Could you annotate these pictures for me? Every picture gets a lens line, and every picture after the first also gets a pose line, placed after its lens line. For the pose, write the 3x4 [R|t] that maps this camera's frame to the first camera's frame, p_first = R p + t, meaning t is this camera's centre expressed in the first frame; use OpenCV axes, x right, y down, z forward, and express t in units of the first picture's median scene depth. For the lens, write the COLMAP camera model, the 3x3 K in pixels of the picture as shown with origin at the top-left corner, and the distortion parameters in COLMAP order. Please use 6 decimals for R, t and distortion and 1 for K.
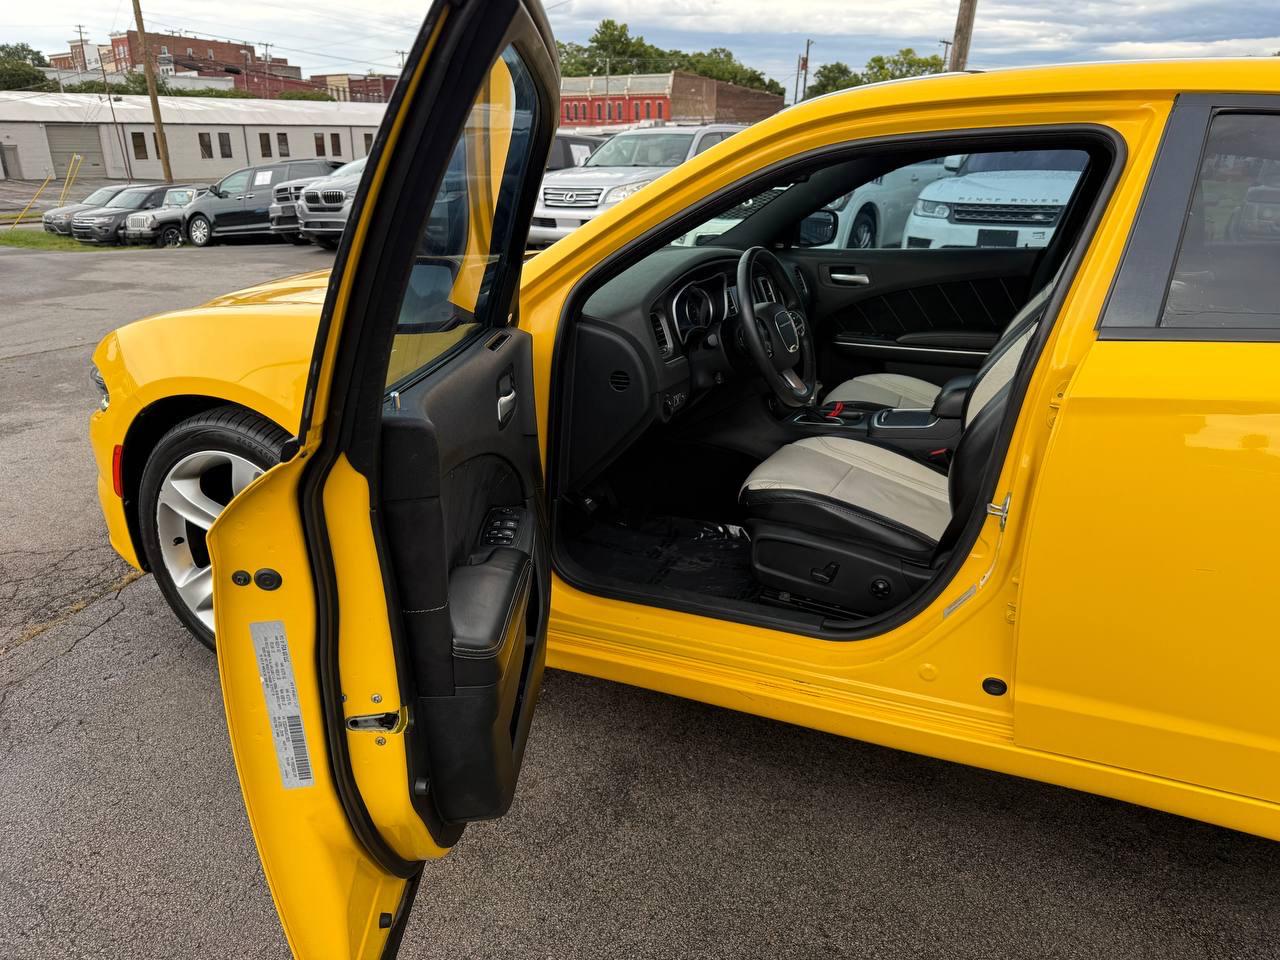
lens RADIAL K [[928.3, 0, 639.1], [0, 928.3, 486.1], [0, 0, 1]] dist [0.014564, -0.012650]
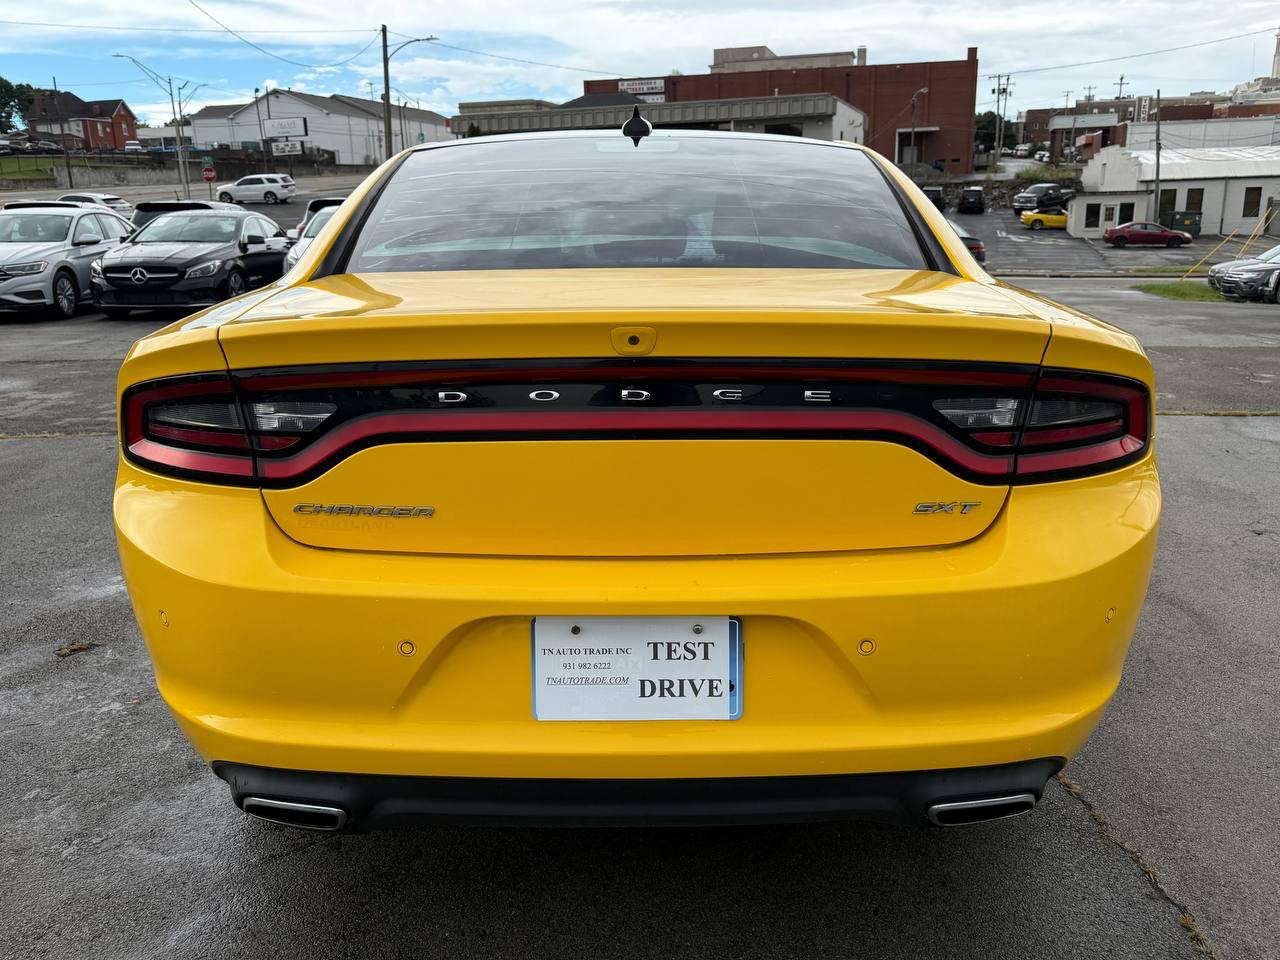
lens RADIAL K [[1048.9, 0, 633.0], [0, 1048.9, 489.2], [0, 0, 1]] dist [0.009418, -0.014900]
pose [[0.384903, 0.225120, -0.895081, 0.057181], [-0.298949, 0.947924, 0.109856, -0.002506], [0.873200, 0.225300, 0.432158, 0.010737]]
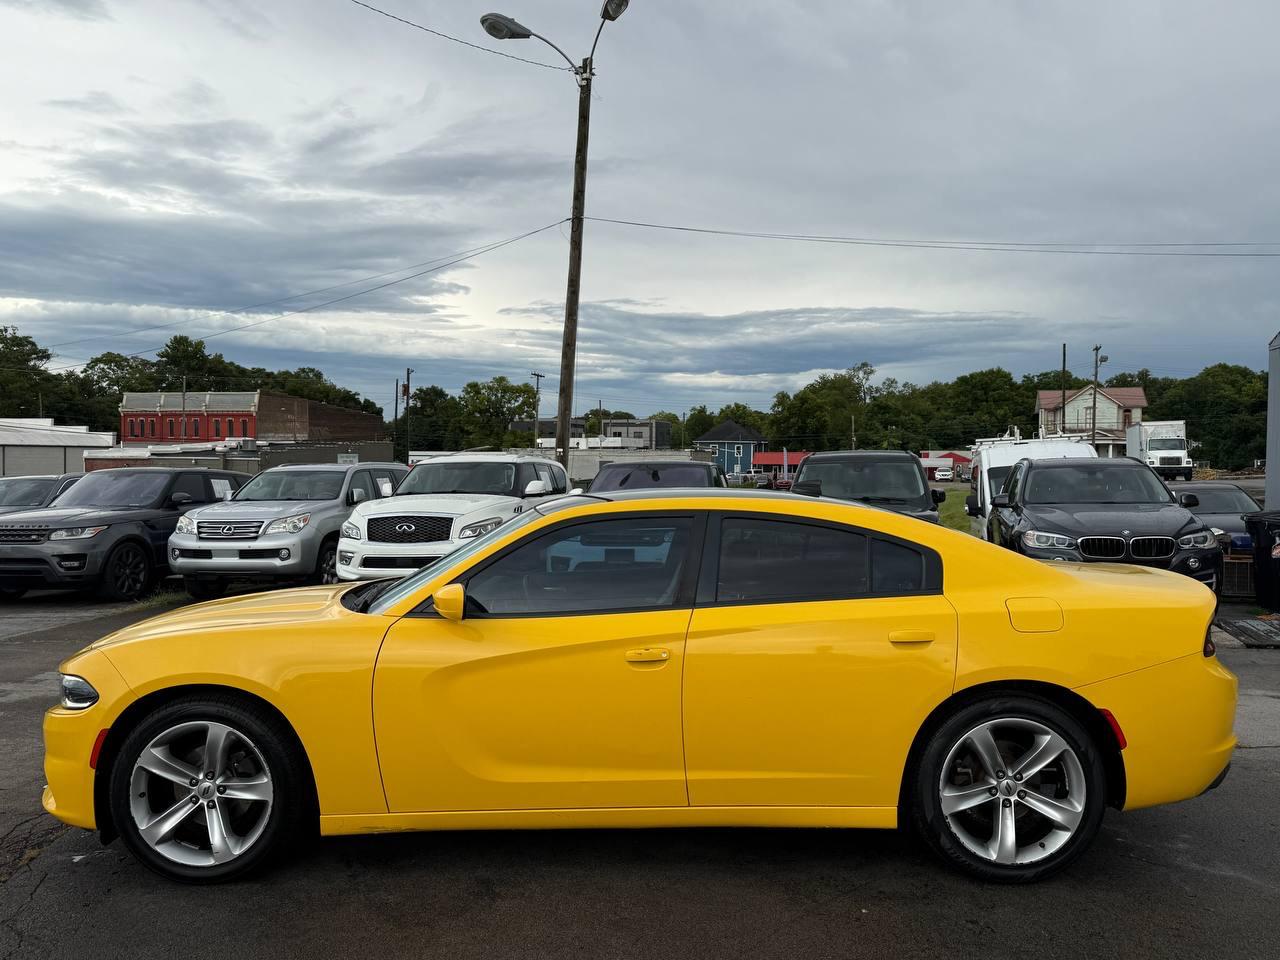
lens RADIAL K [[1026.0, 0, 641.9], [0, 1026.0, 481.9], [0, 0, 1]] dist [0.056303, -0.051753]
pose [[0.921800, -0.009326, 0.387553, -0.012574], [0.134107, 0.945659, -0.296218, 0.005632], [-0.363730, 0.325027, 0.872959, -0.025816]]
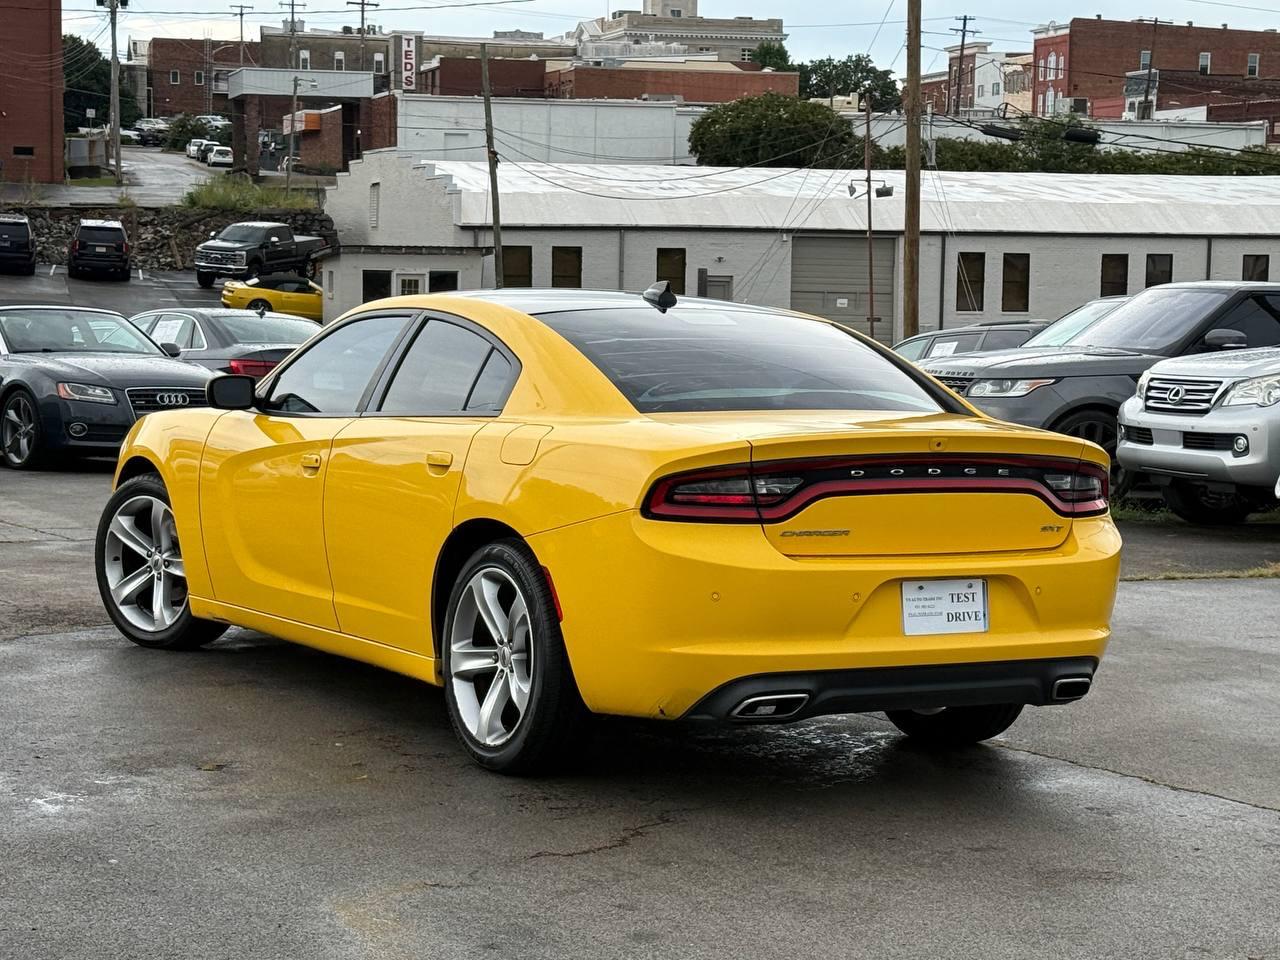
lens RADIAL K [[2879.2, 0, 646.6], [0, 2879.2, 470.4], [0, 0, 1]] dist [0.187435, 0.000000]
pose [[0.802527, 0.054551, -0.594116, 0.095206], [-0.219133, 0.953160, -0.208485, 0.022812], [0.554915, 0.297506, 0.776891, -0.071335]]
